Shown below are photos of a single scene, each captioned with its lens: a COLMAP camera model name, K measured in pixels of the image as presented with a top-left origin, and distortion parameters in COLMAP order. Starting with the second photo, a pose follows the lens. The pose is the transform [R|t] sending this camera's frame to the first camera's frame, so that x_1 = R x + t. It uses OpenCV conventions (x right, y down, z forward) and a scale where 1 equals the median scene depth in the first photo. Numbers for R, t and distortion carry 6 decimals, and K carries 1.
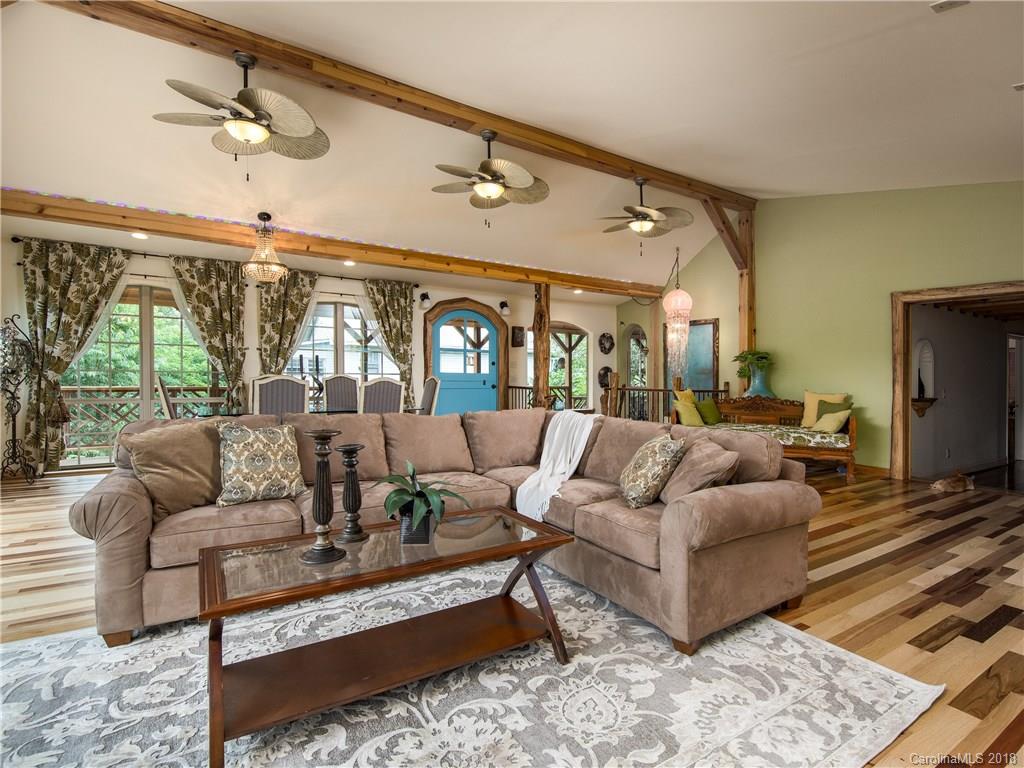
lens RADIAL K [[514.6, 0, 564.4], [0, 514.6, 386.1], [0, 0, 1]] dist [0.011762, -0.002076]
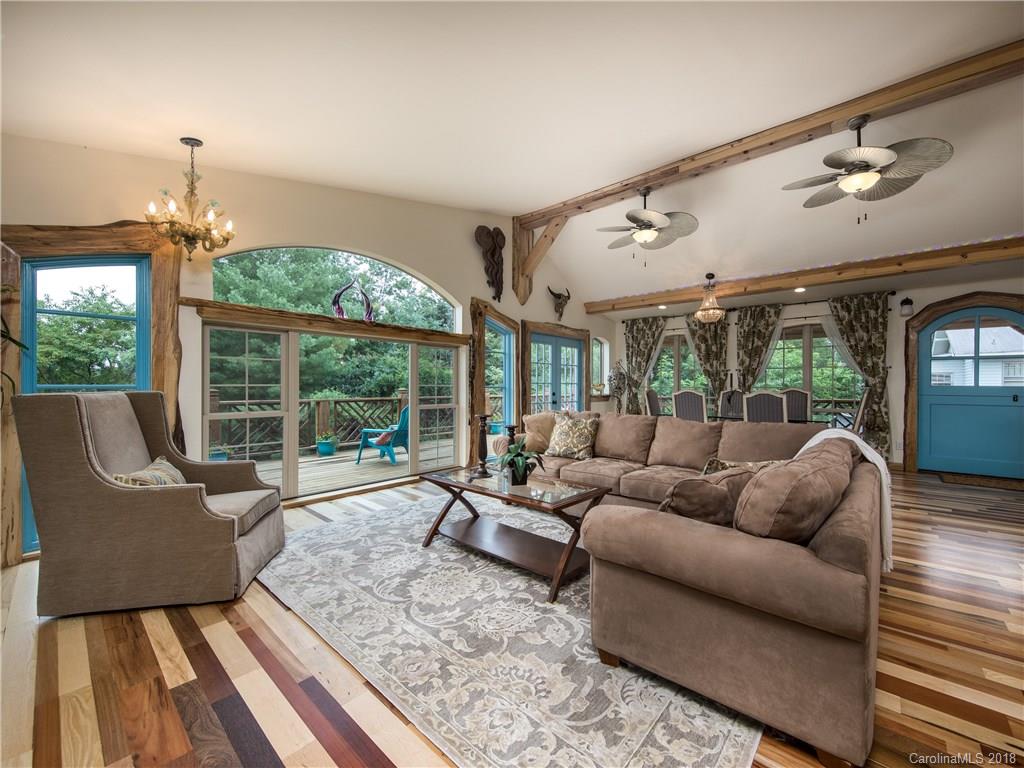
lens RADIAL K [[416.9, 0, 538.6], [0, 416.9, 396.1], [0, 0, 1]] dist [0.009845, -0.000882]
pose [[0.261937, 0.011945, -0.965011, 0.294588], [-0.019371, 0.999787, 0.007118, -0.000929], [0.964891, 0.016829, 0.262112, 0.193439]]
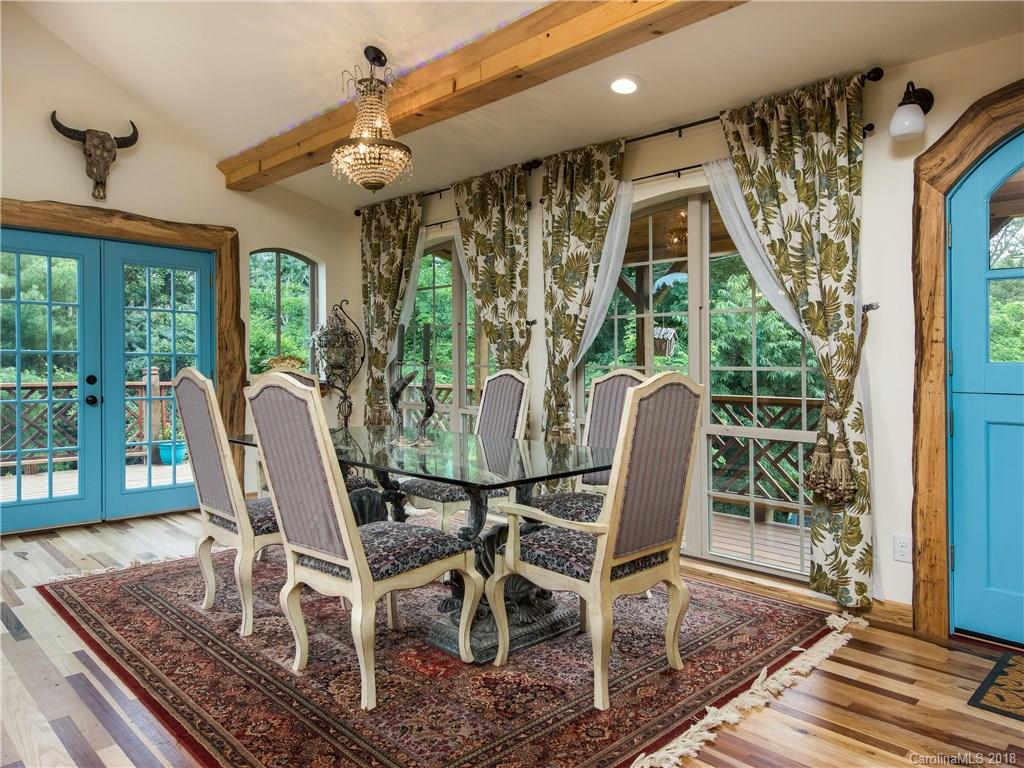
lens RADIAL K [[701.3, 0, 506.9], [0, 701.3, 374.5], [0, 0, 1]] dist [0.026070, -0.003573]
pose [[0.161070, 0.001605, -0.986942, 0.090413], [-0.026845, 0.999636, -0.002756, -0.013386], [0.986578, 0.026938, 0.161054, 0.761806]]
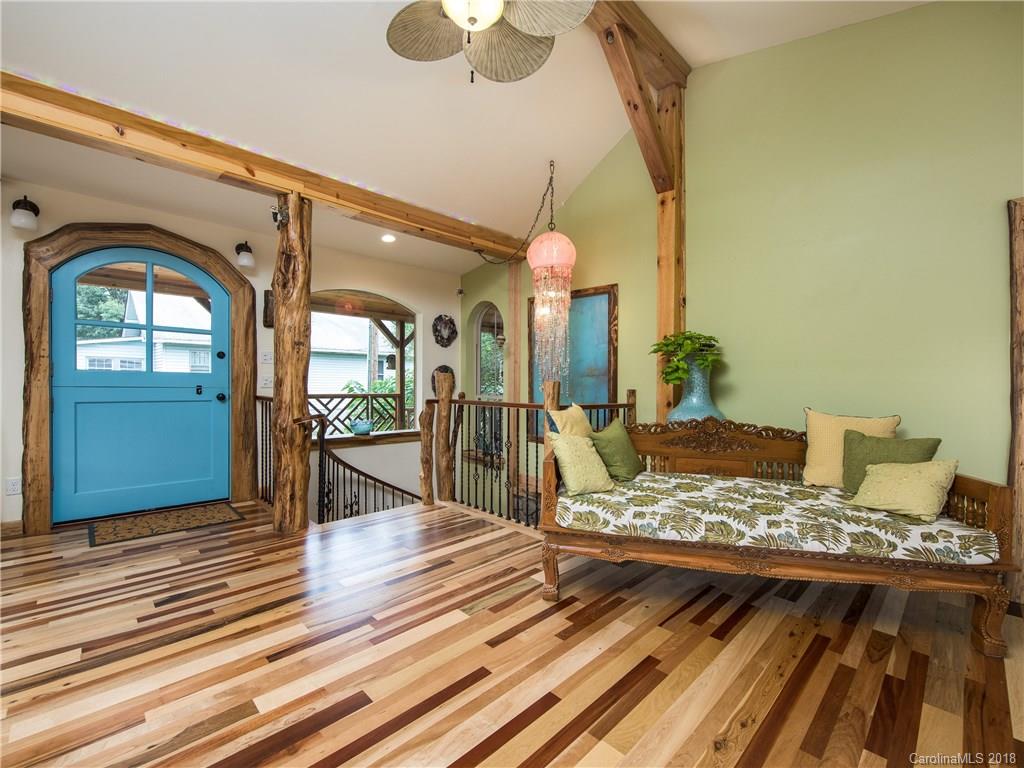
lens RADIAL K [[442.7, 0, 513.3], [0, 442.7, 381.0], [0, 0, 1]] dist [0.001059, -0.000102]
pose [[0.988305, 0.004993, 0.152406, 0.112982], [-0.001949, 0.999796, -0.020115, -0.008664], [-0.152475, 0.019583, 0.988113, 0.573875]]
